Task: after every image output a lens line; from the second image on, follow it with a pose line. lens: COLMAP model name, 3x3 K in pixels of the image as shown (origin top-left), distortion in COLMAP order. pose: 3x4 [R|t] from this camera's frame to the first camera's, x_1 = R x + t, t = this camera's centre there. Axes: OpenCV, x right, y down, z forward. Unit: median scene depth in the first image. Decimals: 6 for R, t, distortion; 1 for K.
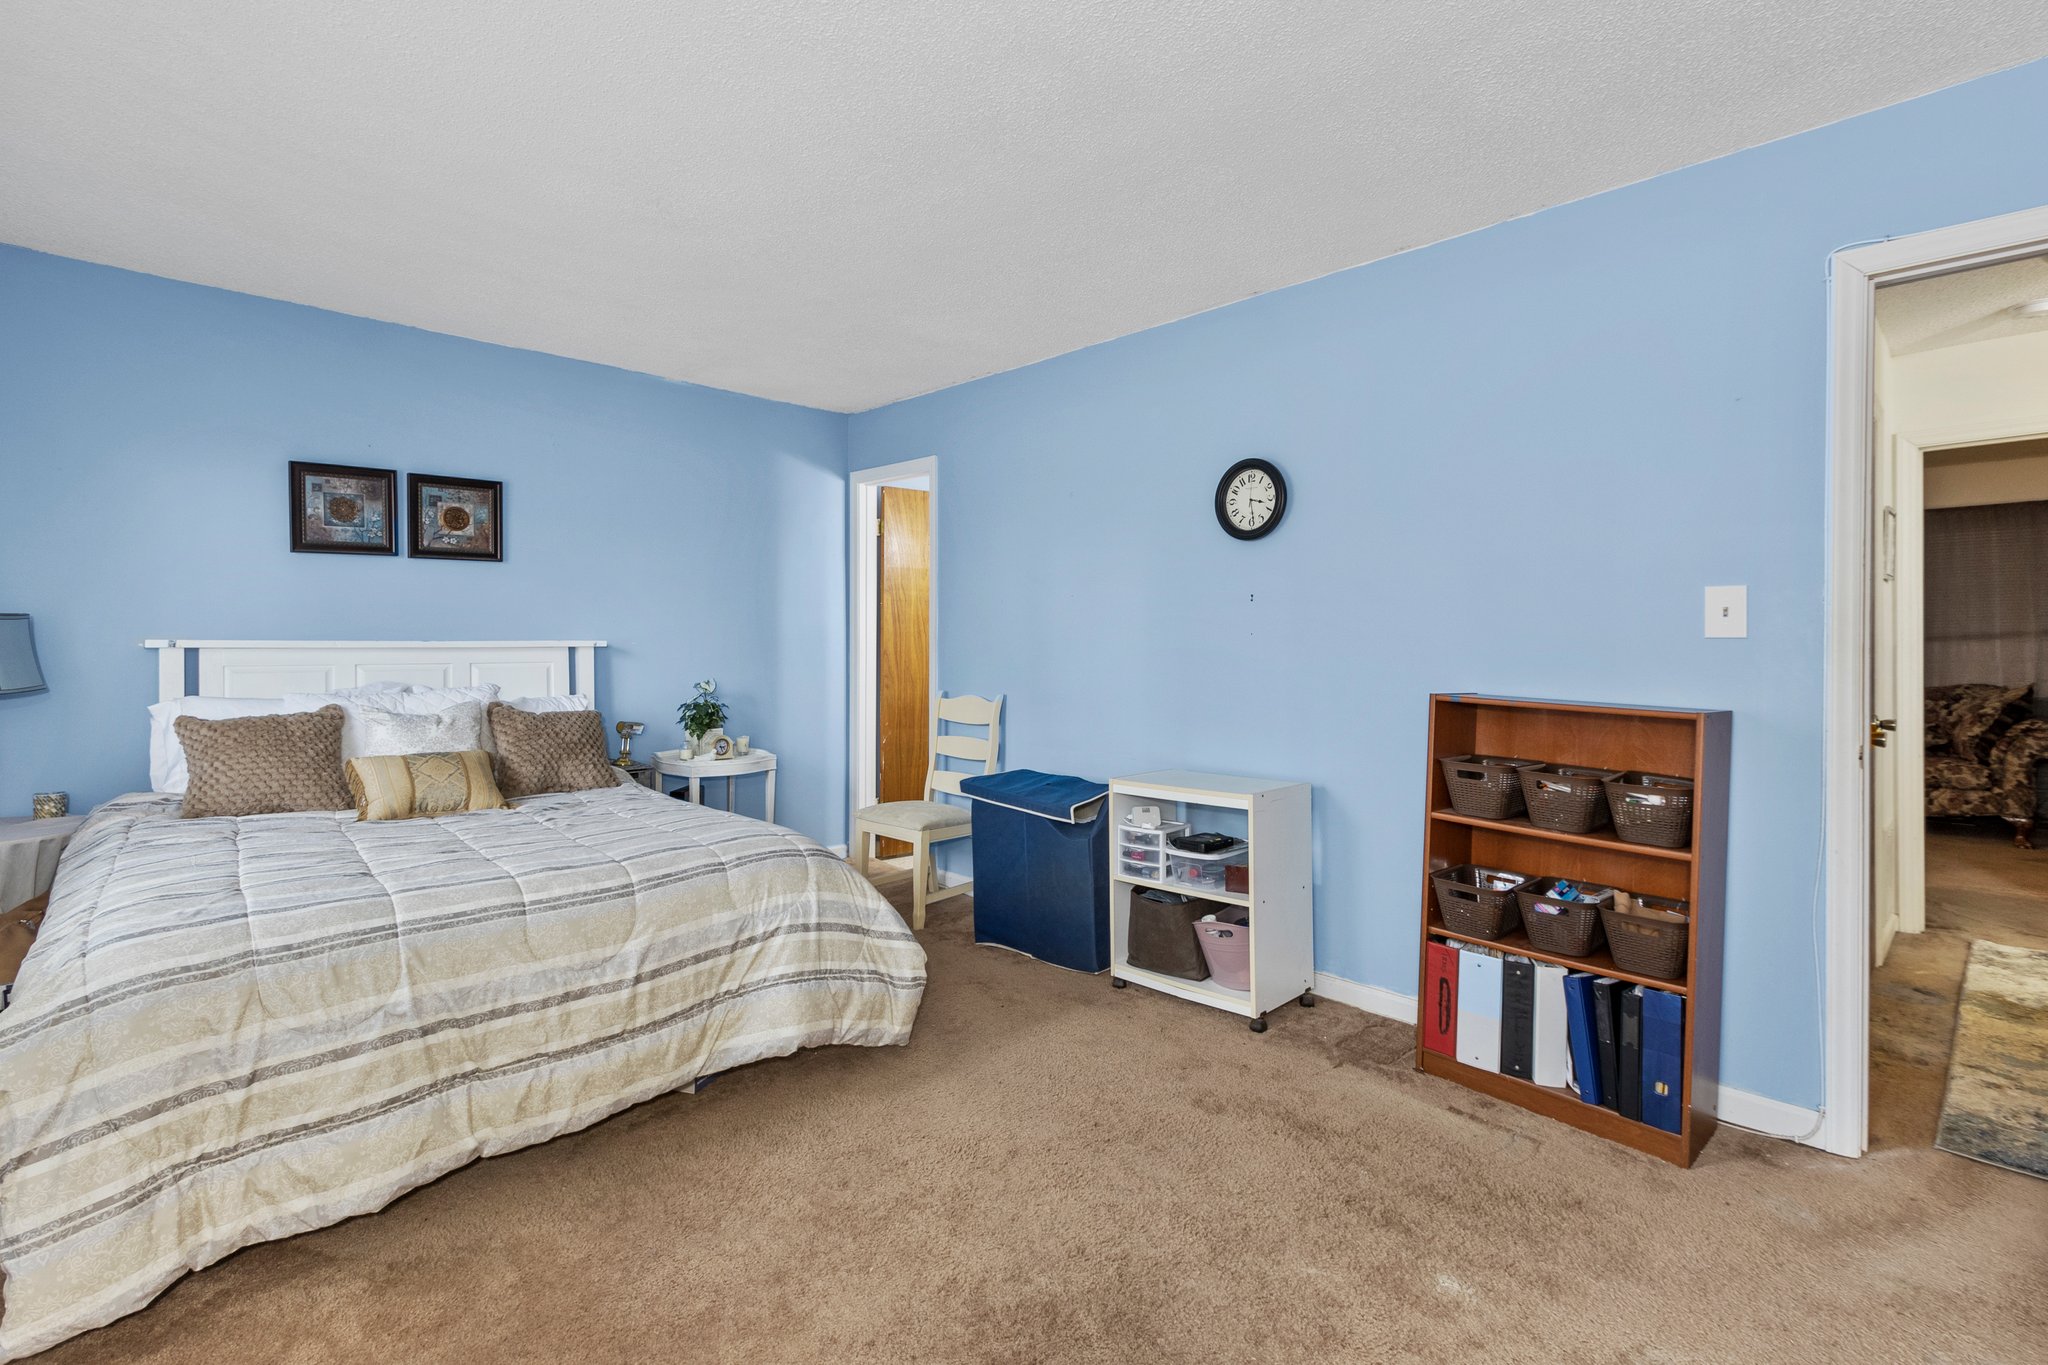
lens RADIAL K [[956.5, 0, 1013.0], [0, 956.5, 638.9], [0, 0, 1]] dist [0.002957, -0.001155]
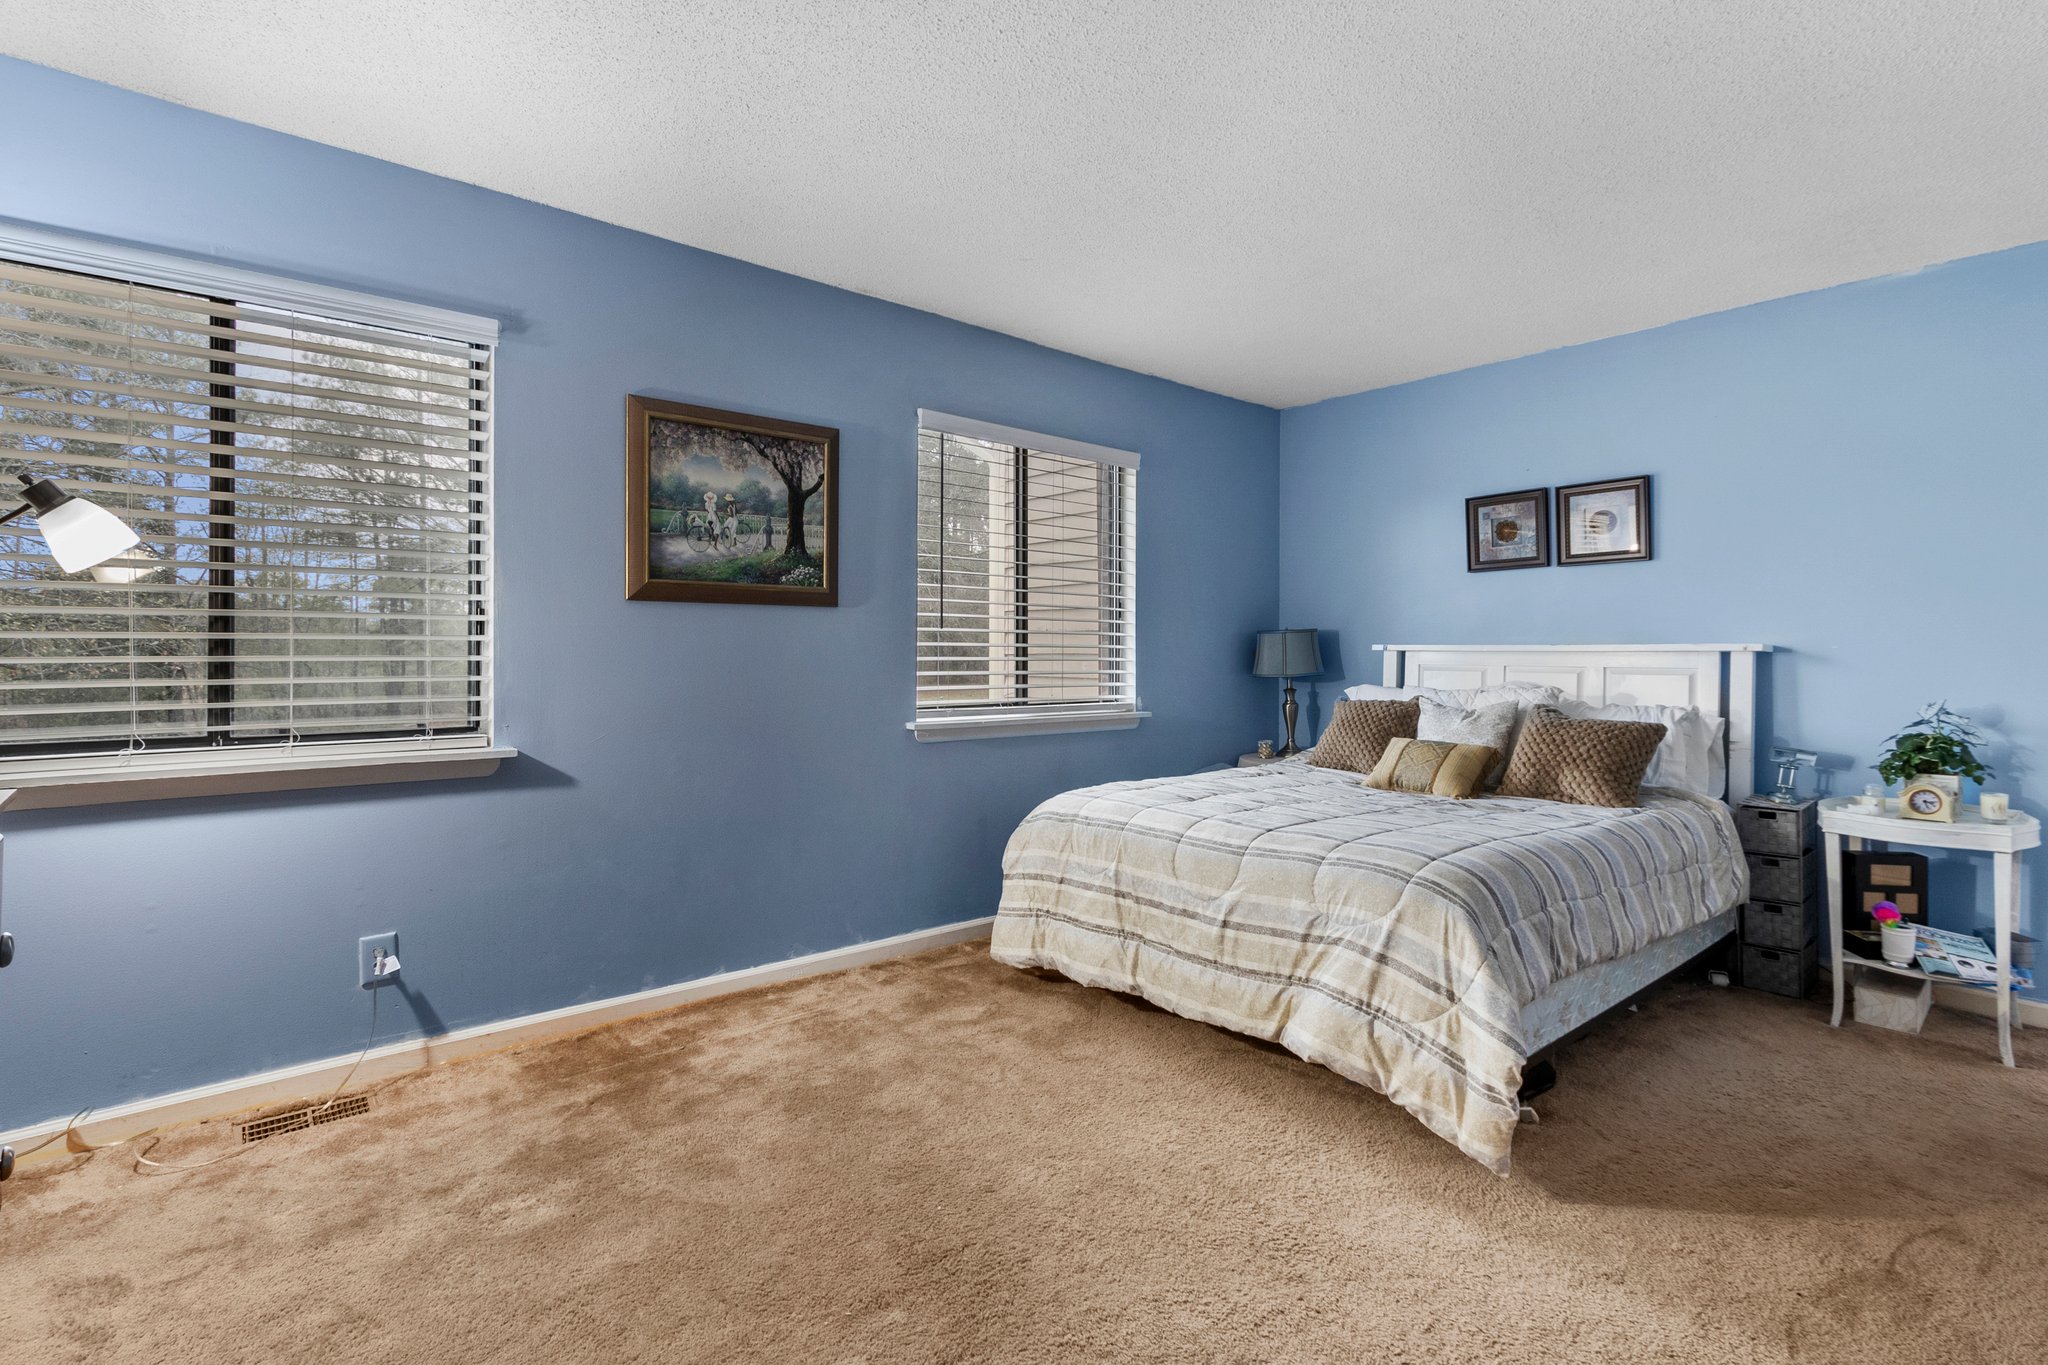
lens RADIAL K [[956.5, 0, 1013.0], [0, 956.5, 638.9], [0, 0, 1]] dist [0.002957, -0.001155]
pose [[-0.093076, -0.014536, -0.995553, 0.750416], [0.005956, 0.999867, -0.015155, 0.013189], [0.995641, -0.007340, -0.092977, 0.764751]]
